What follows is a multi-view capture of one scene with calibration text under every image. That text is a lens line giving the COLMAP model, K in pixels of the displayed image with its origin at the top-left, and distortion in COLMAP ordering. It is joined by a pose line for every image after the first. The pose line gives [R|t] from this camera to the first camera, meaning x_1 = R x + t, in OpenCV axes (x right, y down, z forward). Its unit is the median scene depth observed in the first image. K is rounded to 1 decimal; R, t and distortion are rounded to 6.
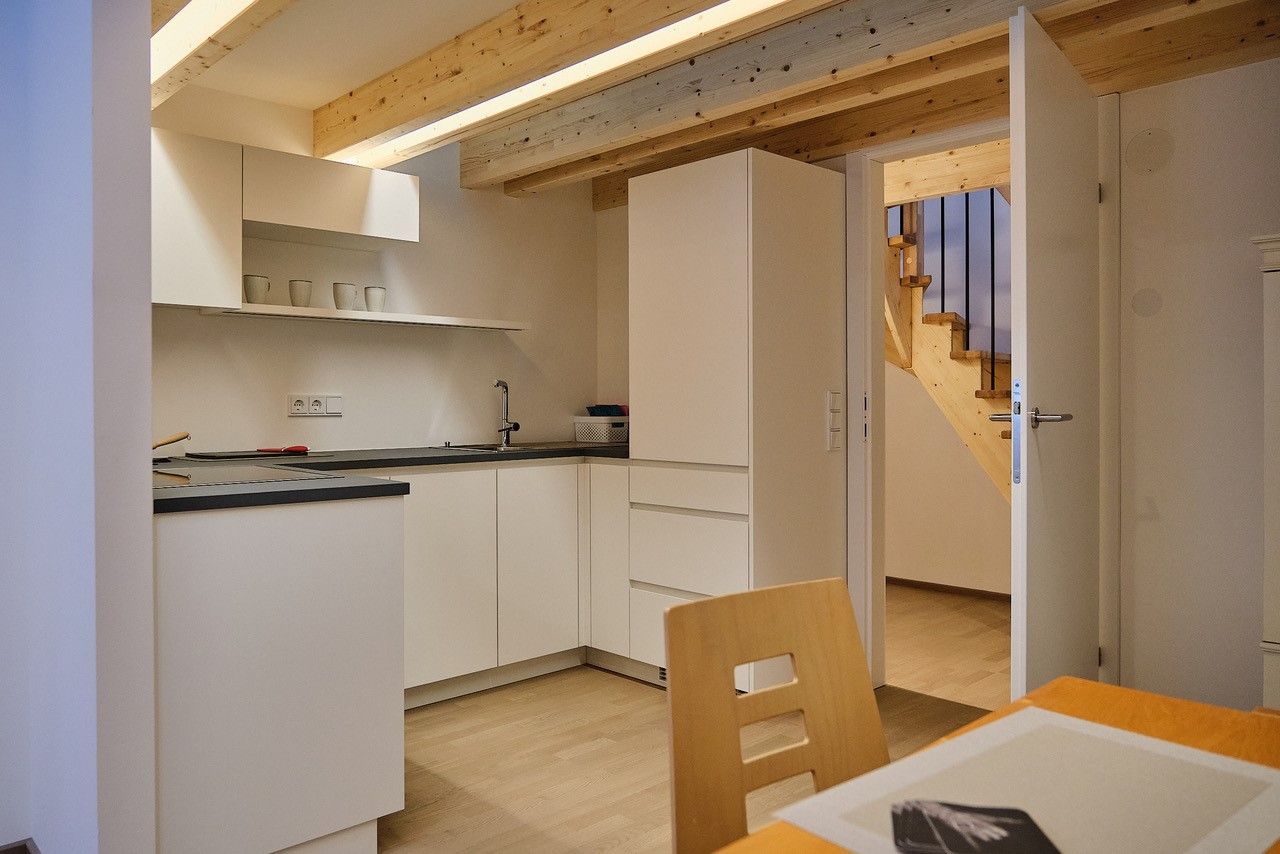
lens RADIAL K [[882.7, 0, 640.1], [0, 882.7, 415.2], [0, 0, 1]] dist [-0.060235, 0.000247]
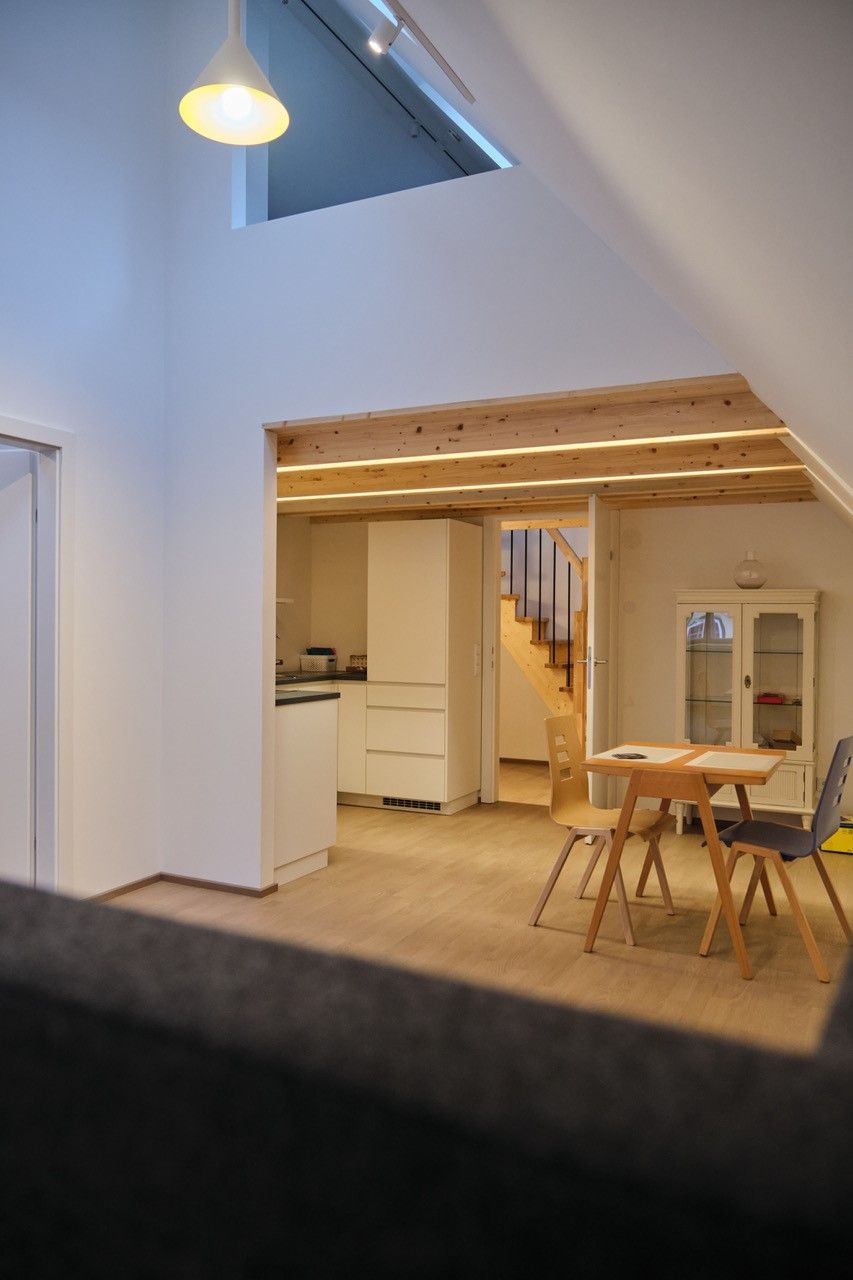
lens RADIAL K [[937.6, 0, 426.5], [0, 937.6, 640.0], [0, 0, 1]] dist [-0.000432, 0.000004]
pose [[0.932188, 0.005290, 0.361935, -0.599575], [-0.006682, 0.999974, 0.002594, -0.039809], [-0.361912, -0.004836, 0.932200, -0.820077]]
